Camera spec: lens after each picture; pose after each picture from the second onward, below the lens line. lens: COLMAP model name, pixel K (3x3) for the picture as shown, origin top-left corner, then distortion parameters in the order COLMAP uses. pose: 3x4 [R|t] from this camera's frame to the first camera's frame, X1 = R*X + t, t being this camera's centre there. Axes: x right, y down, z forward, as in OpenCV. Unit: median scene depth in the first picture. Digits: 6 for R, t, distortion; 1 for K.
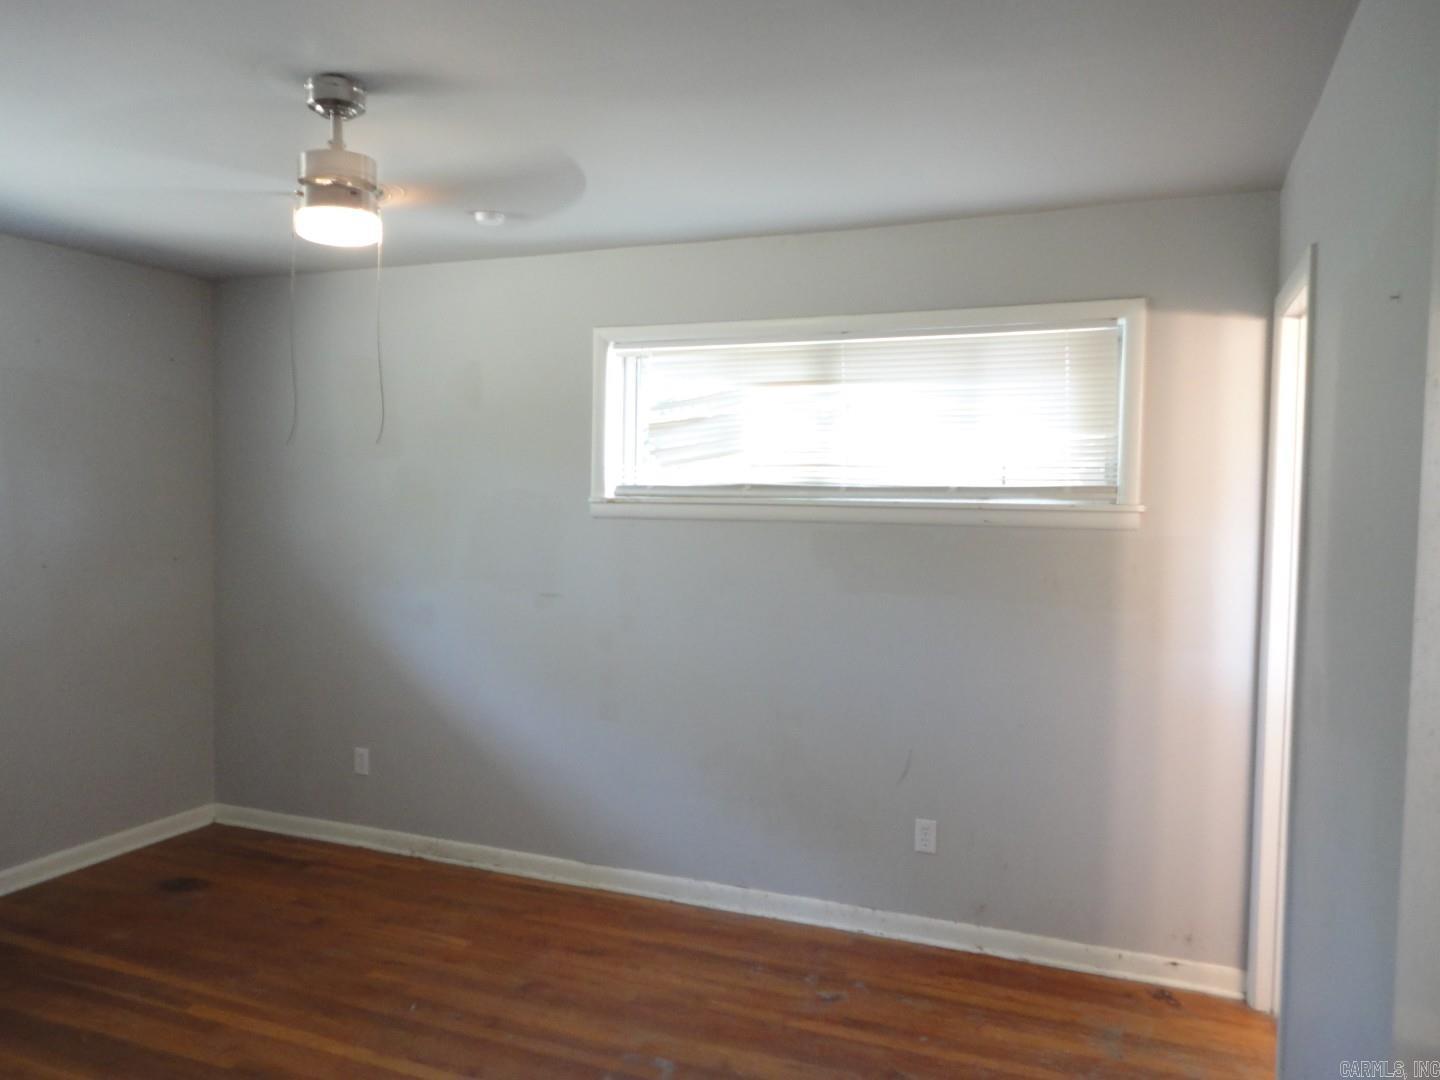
lens RADIAL K [[1093.2, 0, 720.0], [0, 1093.2, 540.0], [0, 0, 1]] dist [0.085241, -0.089246]
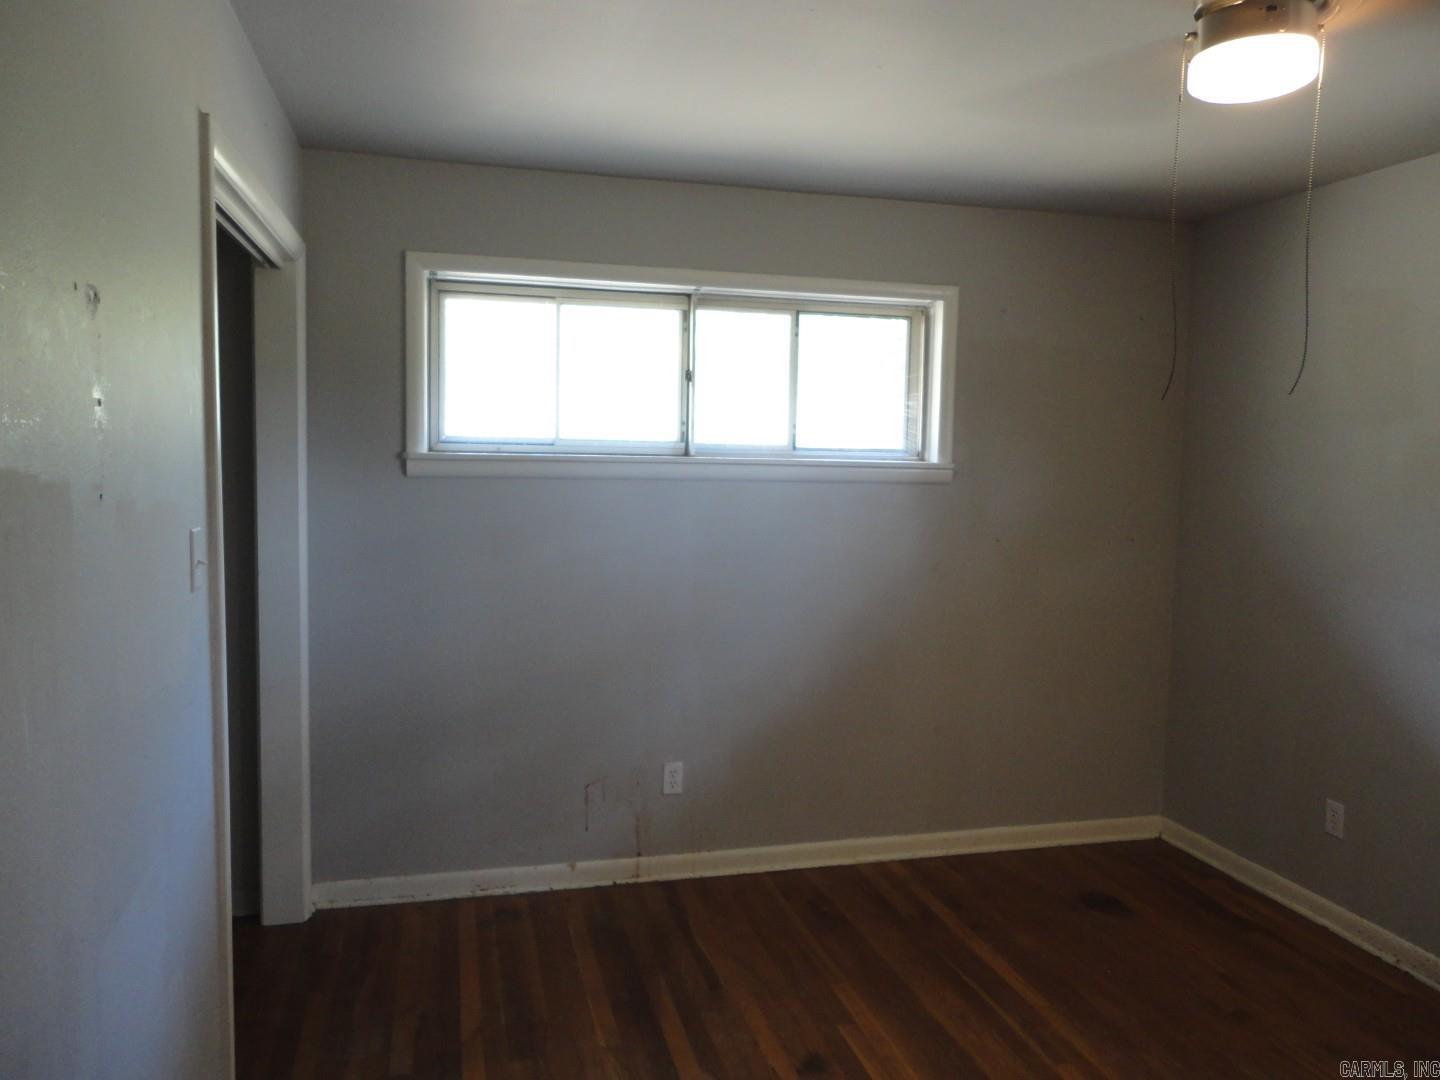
lens RADIAL K [[1093.2, 0, 720.0], [0, 1093.2, 540.0], [0, 0, 1]] dist [0.085241, -0.089246]
pose [[0.612976, 0.067670, -0.787198, 0.006930], [-0.043283, 0.997705, 0.052062, -0.013670], [0.788915, 0.002160, 0.614499, 0.230590]]
